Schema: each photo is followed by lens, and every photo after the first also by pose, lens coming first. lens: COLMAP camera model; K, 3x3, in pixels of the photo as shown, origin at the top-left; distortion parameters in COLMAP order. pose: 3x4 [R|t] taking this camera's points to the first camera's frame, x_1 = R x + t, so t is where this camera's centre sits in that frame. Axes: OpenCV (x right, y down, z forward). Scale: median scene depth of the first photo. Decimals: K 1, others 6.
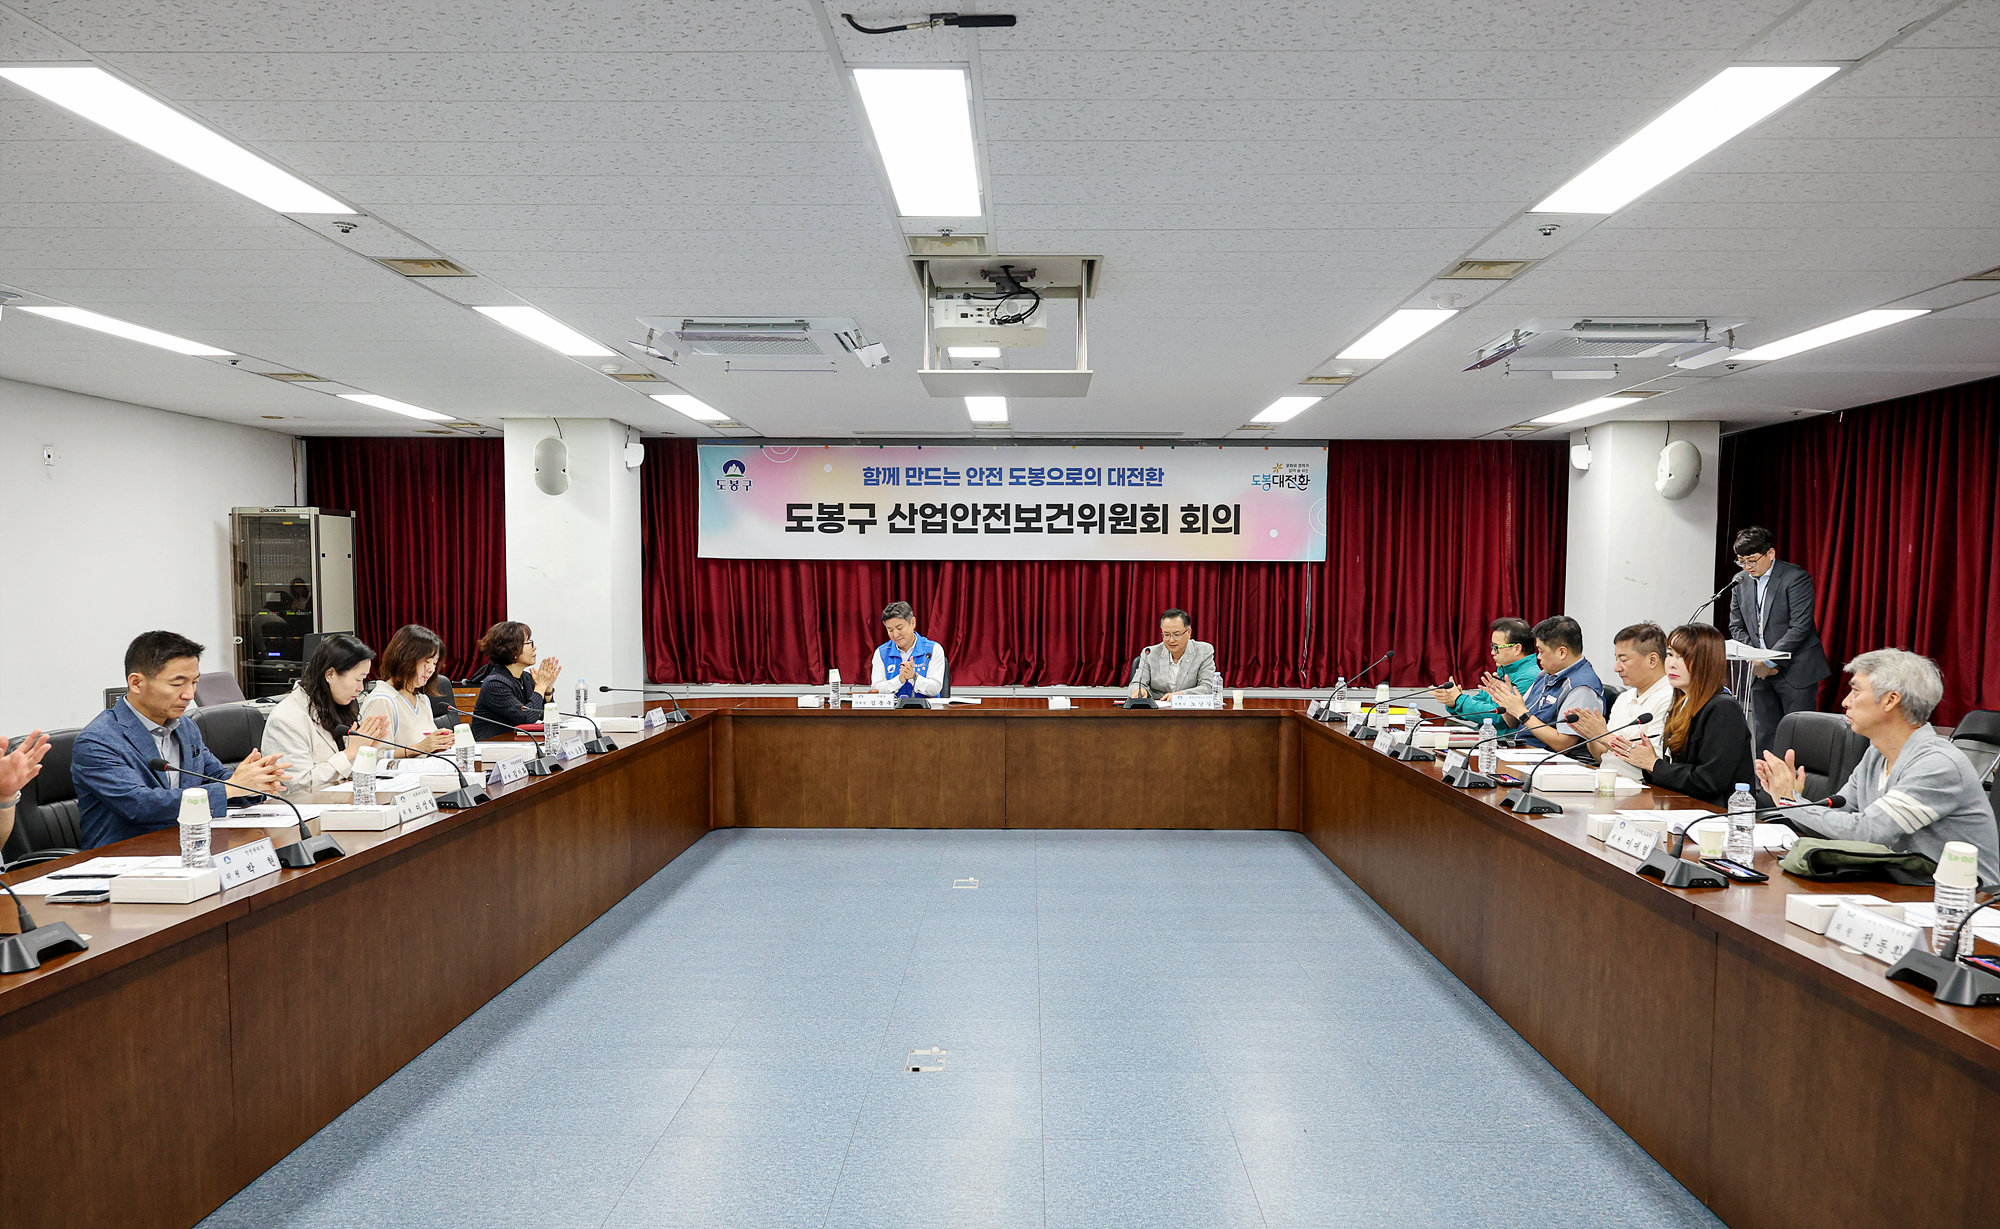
lens RADIAL K [[1378.1, 0, 1009.0], [0, 1378.1, 686.1], [0, 0, 1]] dist [0.023740, -0.000116]
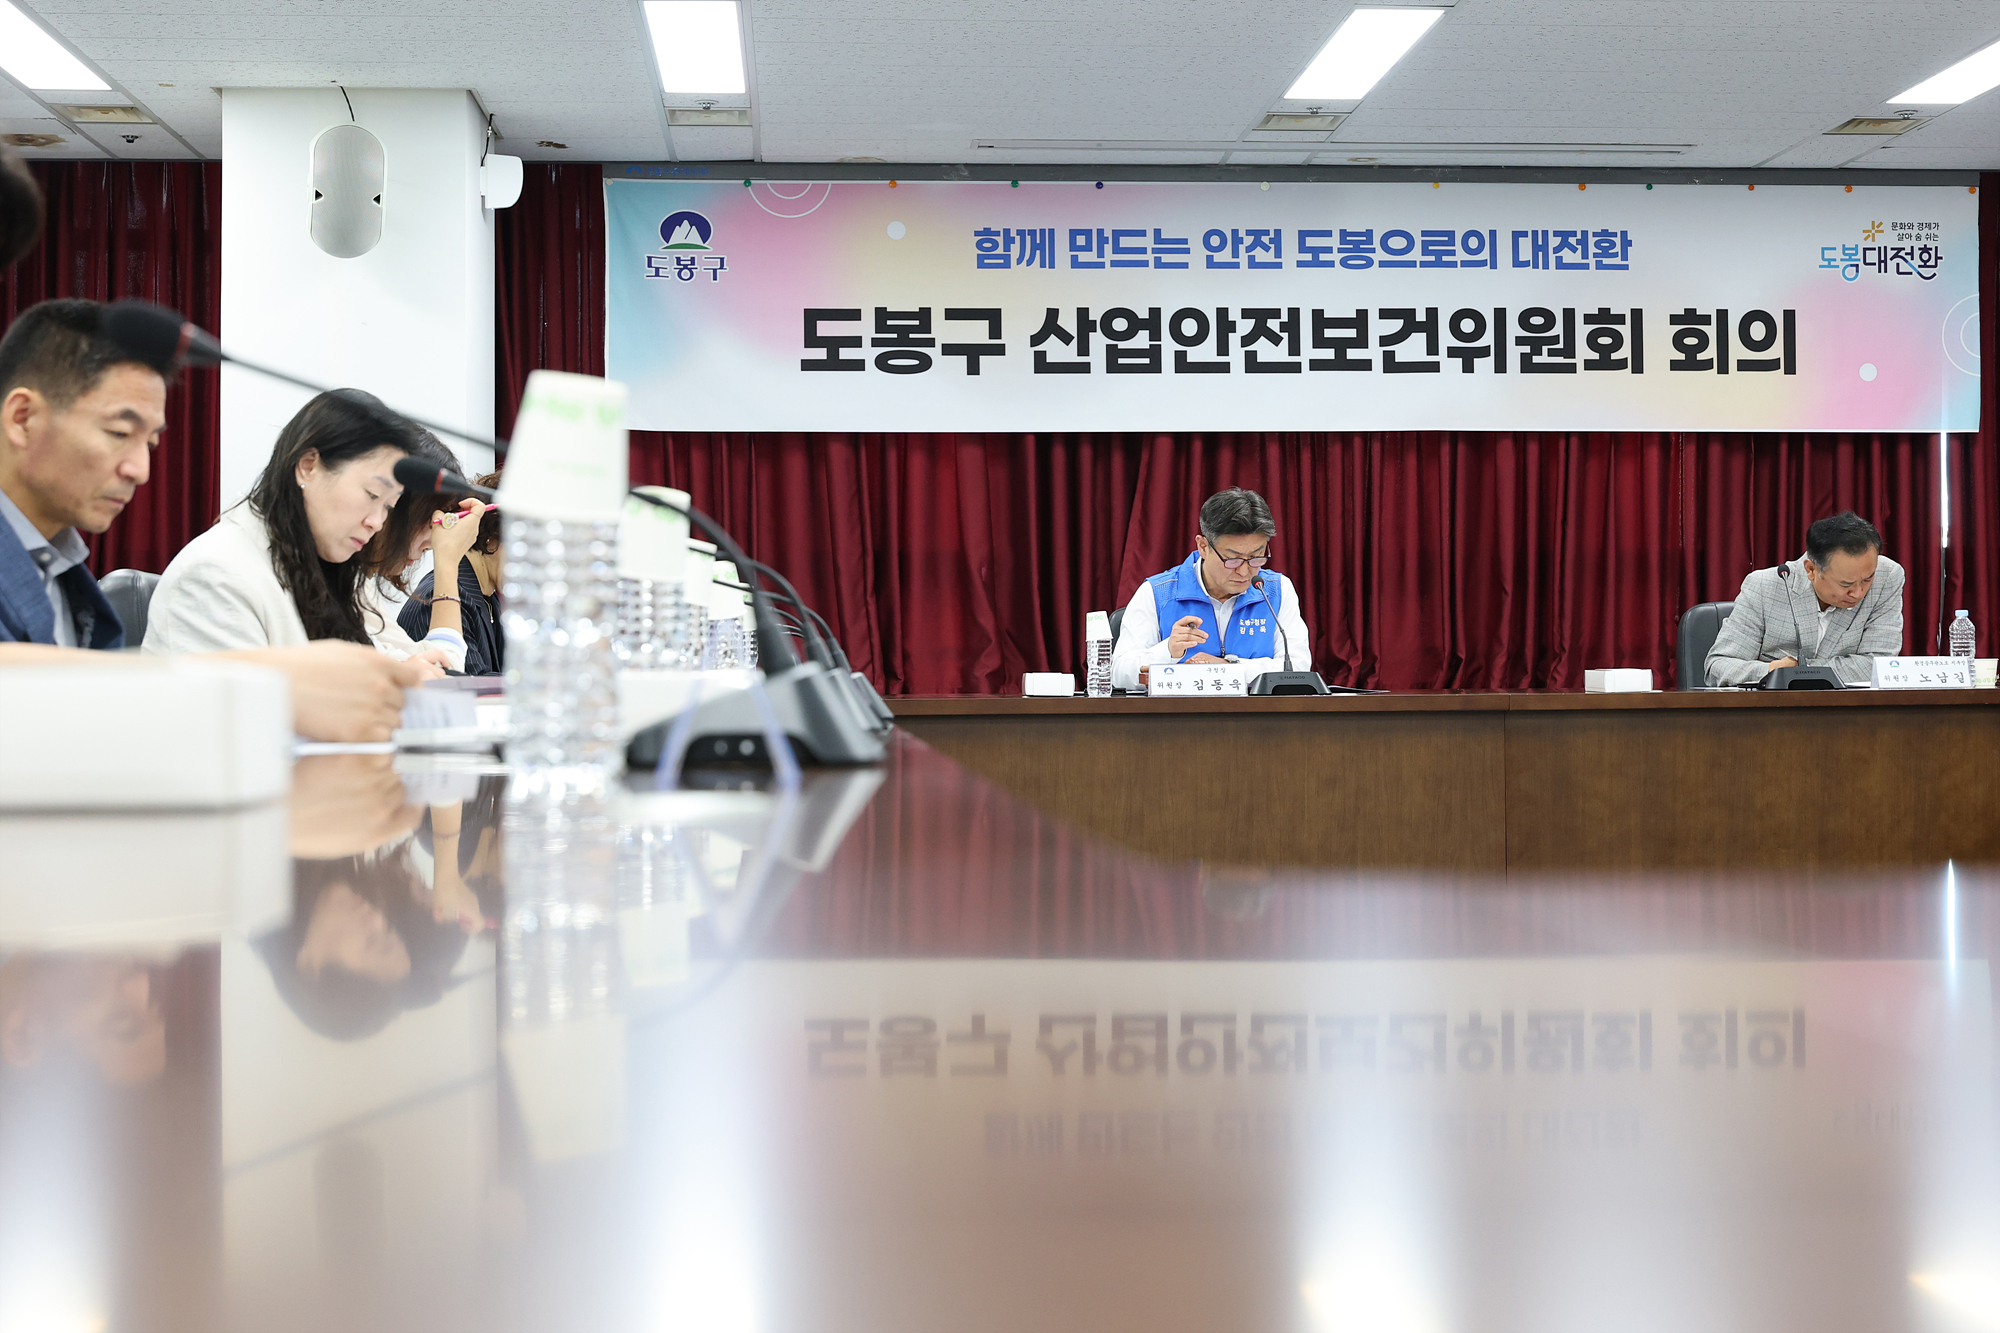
lens RADIAL K [[2846.6, 0, 1000.0], [0, 2846.6, 666.5], [0, 0, 1]] dist [0.028567, -0.210681]
pose [[0.996646, -0.009869, 0.081238, -0.174320], [0.016166, 0.996883, -0.077226, 0.055554], [-0.080223, 0.078280, 0.993698, 0.088305]]
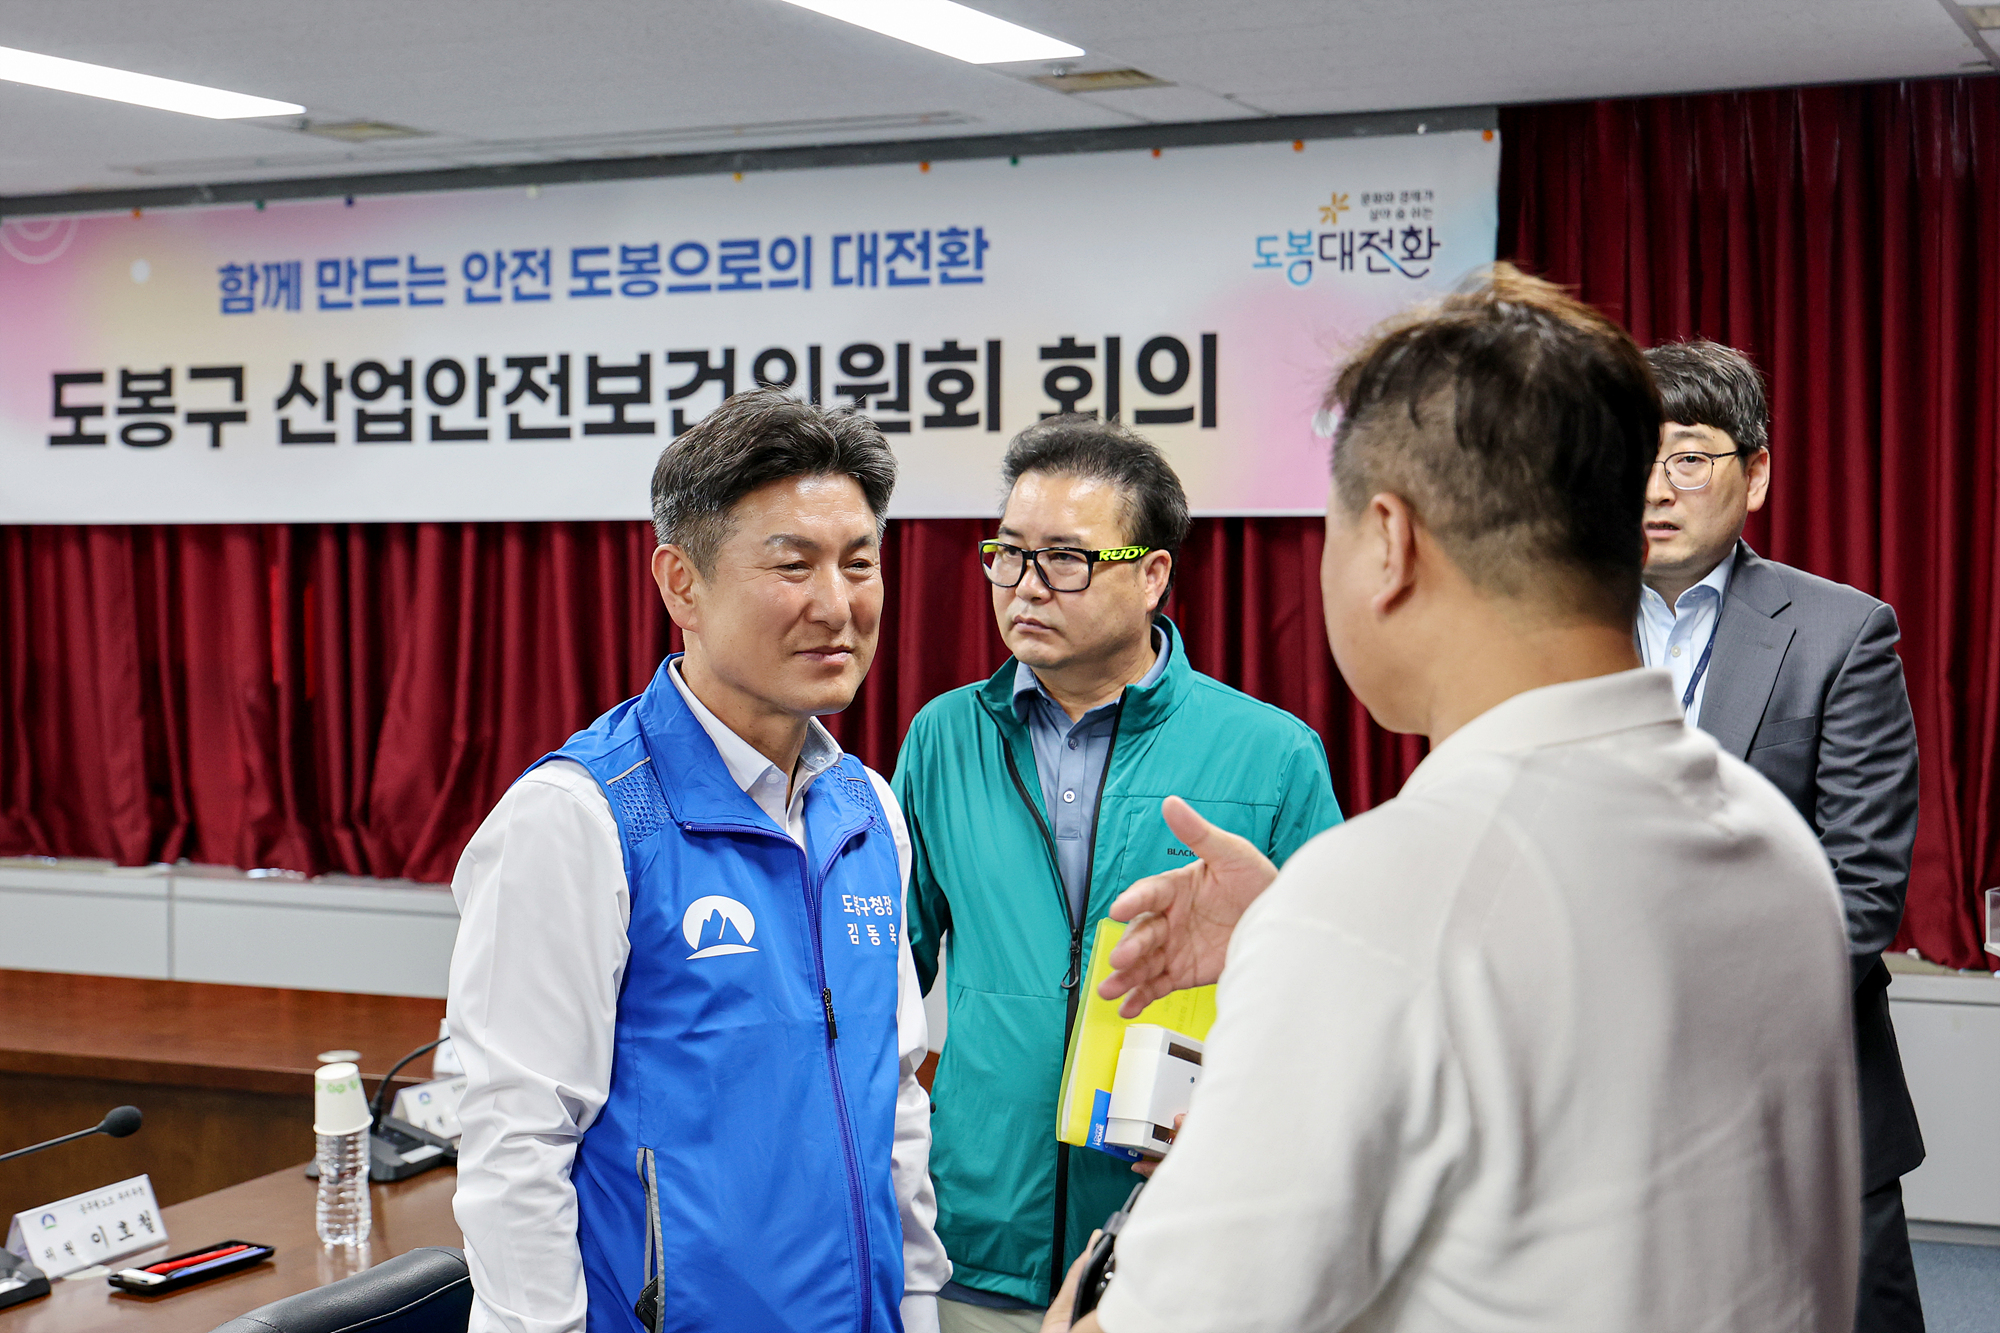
lens RADIAL K [[2845.0, 0, 1001.7], [0, 2845.0, 555.6], [0, 0, 1]] dist [0.051471, -0.434055]
pose [[0.926023, -0.004340, -0.377443, 0.361449], [-0.015408, 0.998666, -0.049286, -0.049907], [0.377153, 0.051456, 0.924720, 0.396843]]
